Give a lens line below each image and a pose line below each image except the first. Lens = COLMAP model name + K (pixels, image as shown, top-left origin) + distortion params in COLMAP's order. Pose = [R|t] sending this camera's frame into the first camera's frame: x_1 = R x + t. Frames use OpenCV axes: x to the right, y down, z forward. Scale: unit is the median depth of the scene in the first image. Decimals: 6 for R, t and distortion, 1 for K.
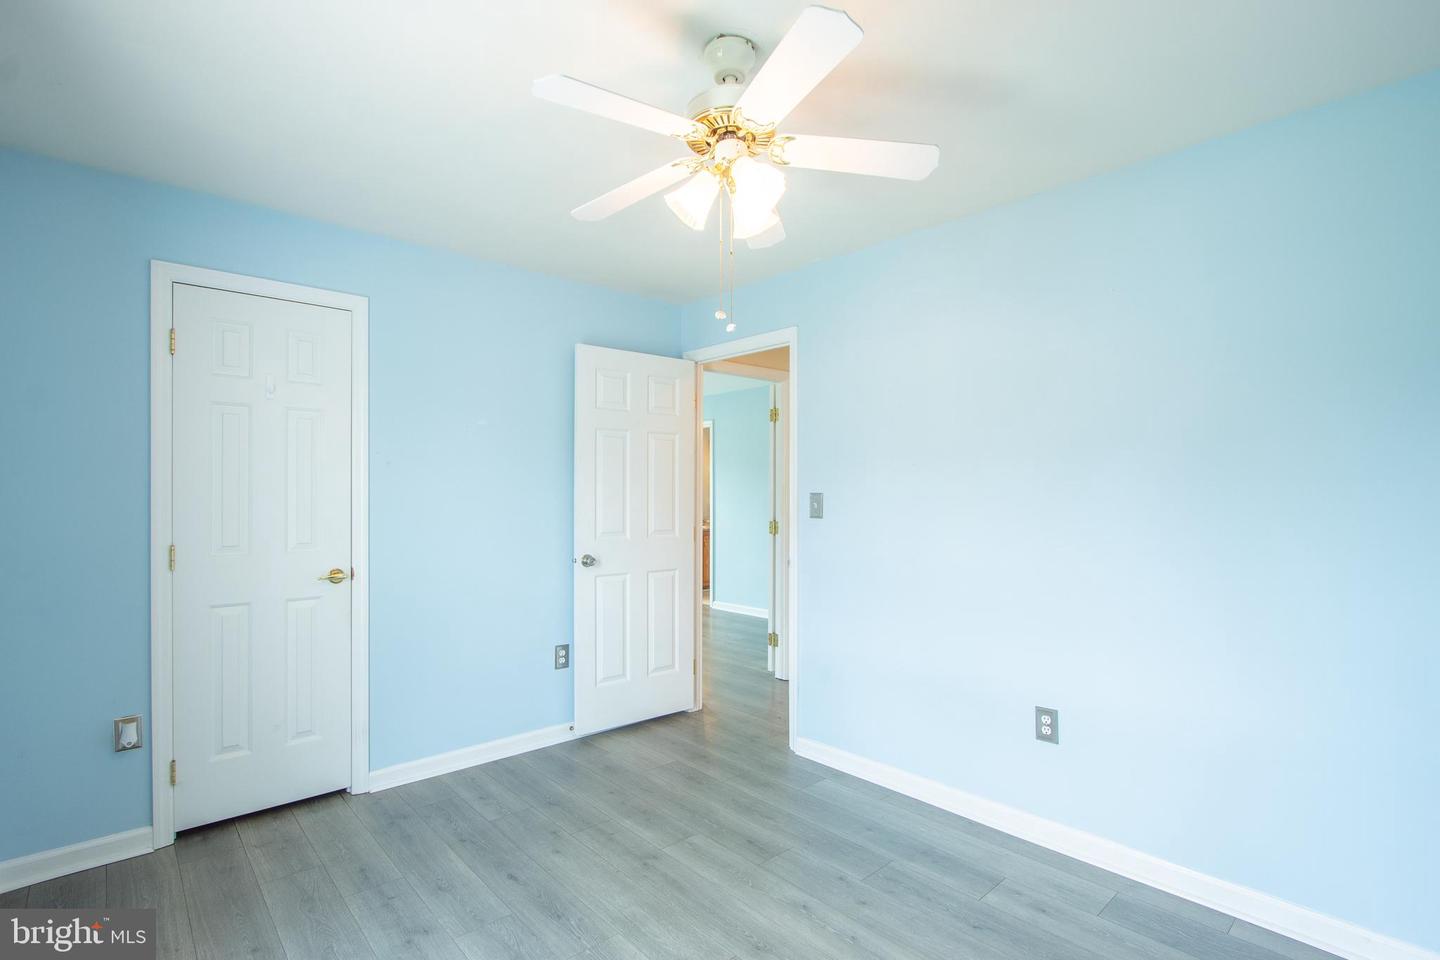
lens RADIAL K [[675.4, 0, 712.8], [0, 675.4, 487.7], [0, 0, 1]] dist [-0.016203, 0.000886]
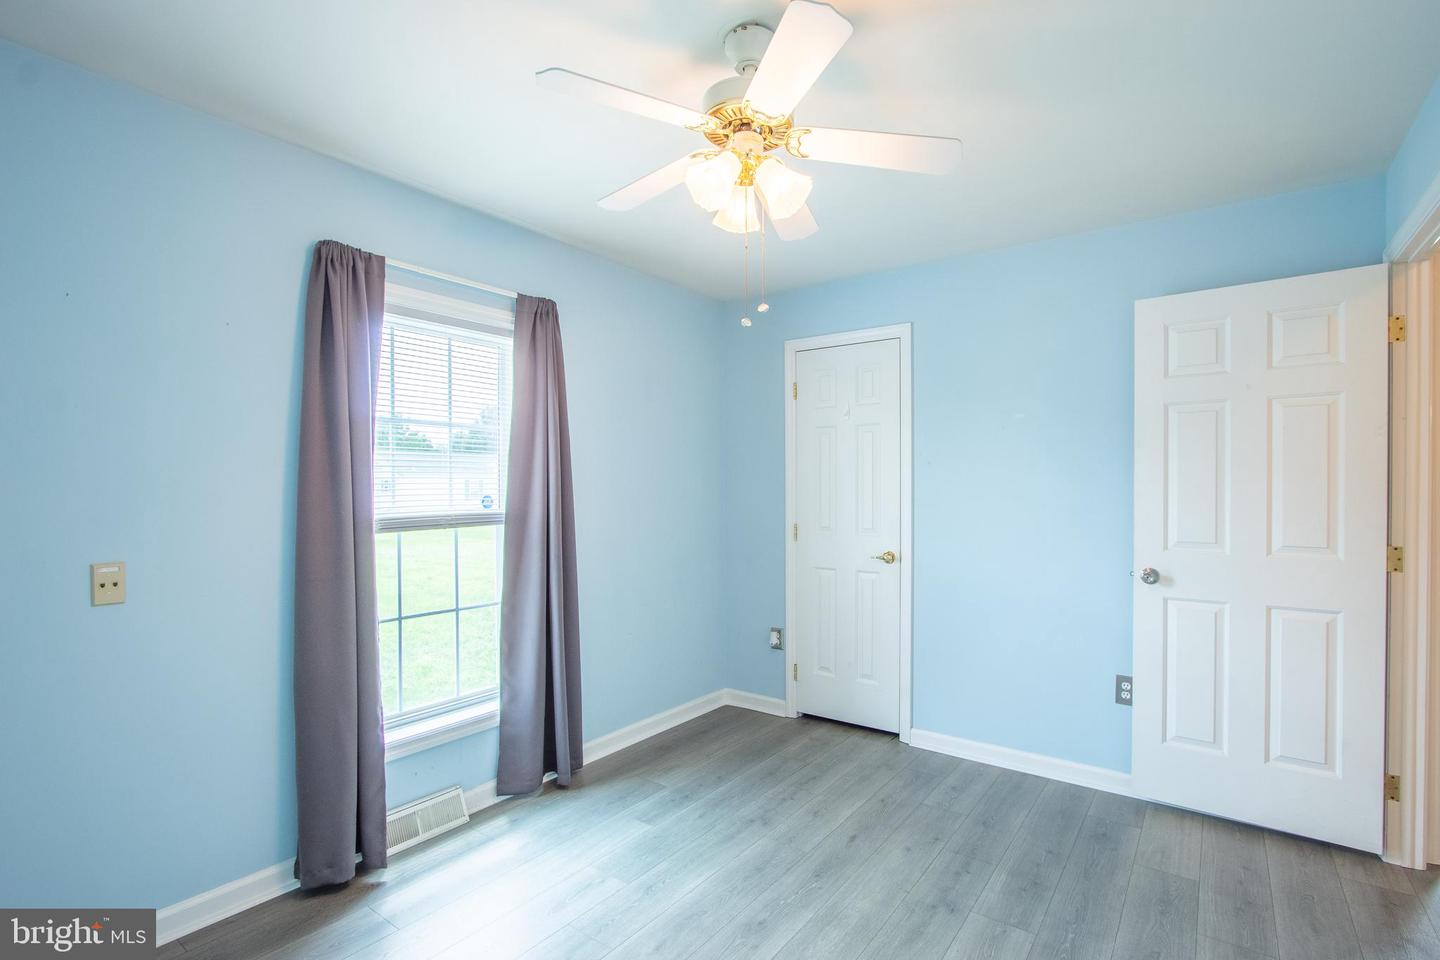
lens RADIAL K [[675.4, 0, 710.6], [0, 675.4, 485.0], [0, 0, 1]] dist [-0.016203, 0.000886]
pose [[0.196332, -0.004023, -0.980529, 0.609060], [0.012435, 0.999921, -0.001612, -0.002434], [0.980459, -0.011876, 0.196366, 0.457740]]
